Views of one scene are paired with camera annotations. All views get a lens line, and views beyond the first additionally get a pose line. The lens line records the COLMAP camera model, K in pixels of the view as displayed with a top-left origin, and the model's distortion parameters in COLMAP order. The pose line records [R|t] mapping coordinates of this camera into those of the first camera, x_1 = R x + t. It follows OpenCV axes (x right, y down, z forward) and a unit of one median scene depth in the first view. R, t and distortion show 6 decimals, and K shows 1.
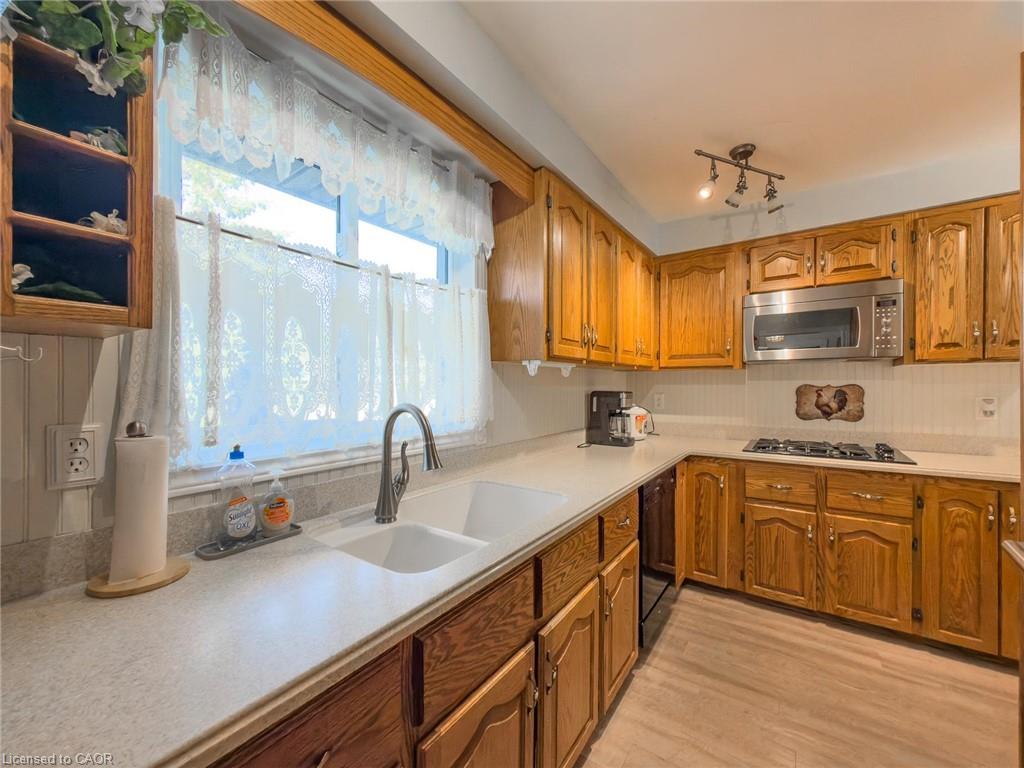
lens RADIAL K [[417.9, 0, 494.9], [0, 417.9, 385.3], [0, 0, 1]] dist [0.000625, -0.000099]
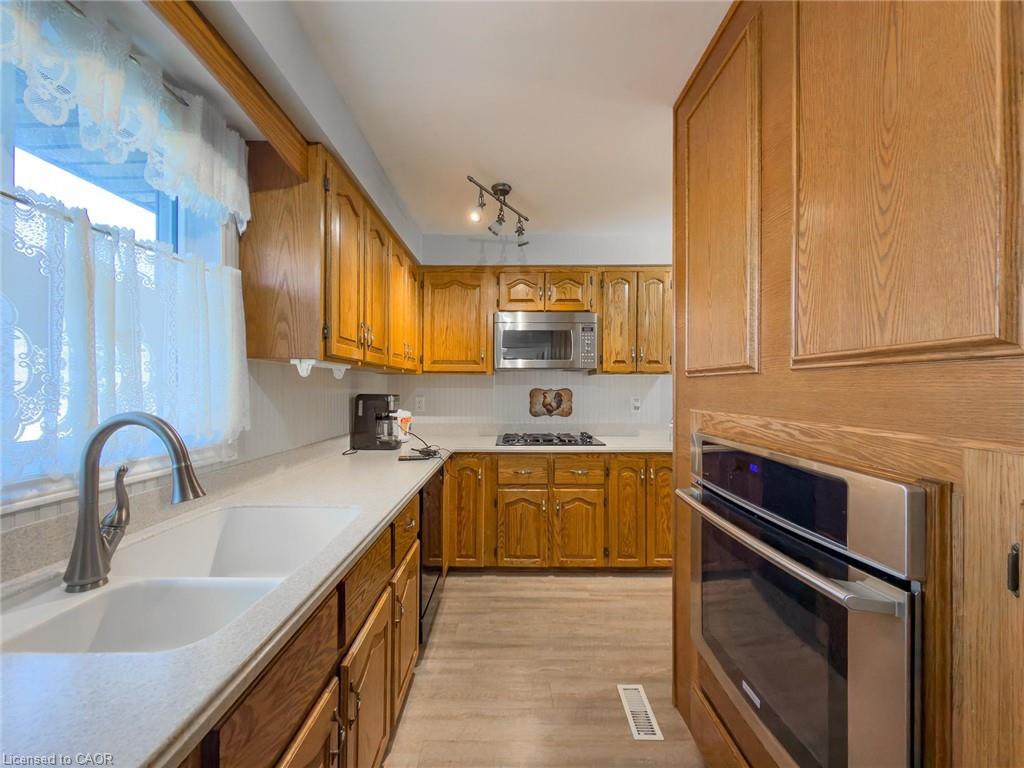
lens RADIAL K [[419.8, 0, 506.6], [0, 419.8, 387.0], [0, 0, 1]] dist [0.000071, -0.000080]
pose [[0.812703, 0.007420, 0.582631, -0.078208], [-0.005438, 0.999972, -0.005150, 0.001011], [-0.582652, 0.001017, 0.812721, 0.037747]]
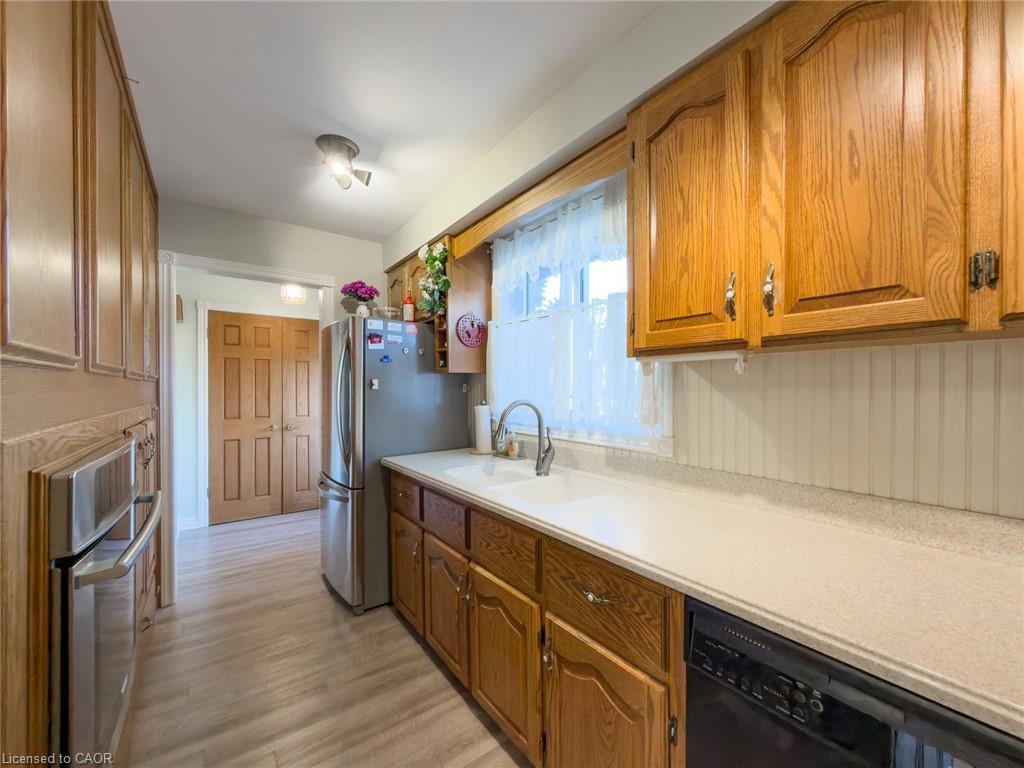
lens RADIAL K [[419.8, 0, 506.6], [0, 419.8, 387.0], [0, 0, 1]] dist [0.000071, -0.000080]
pose [[-0.314537, 0.002169, -0.949243, 0.911651], [-0.003059, 0.999990, 0.003299, -0.006845], [0.949240, 0.003941, -0.314528, 0.998552]]
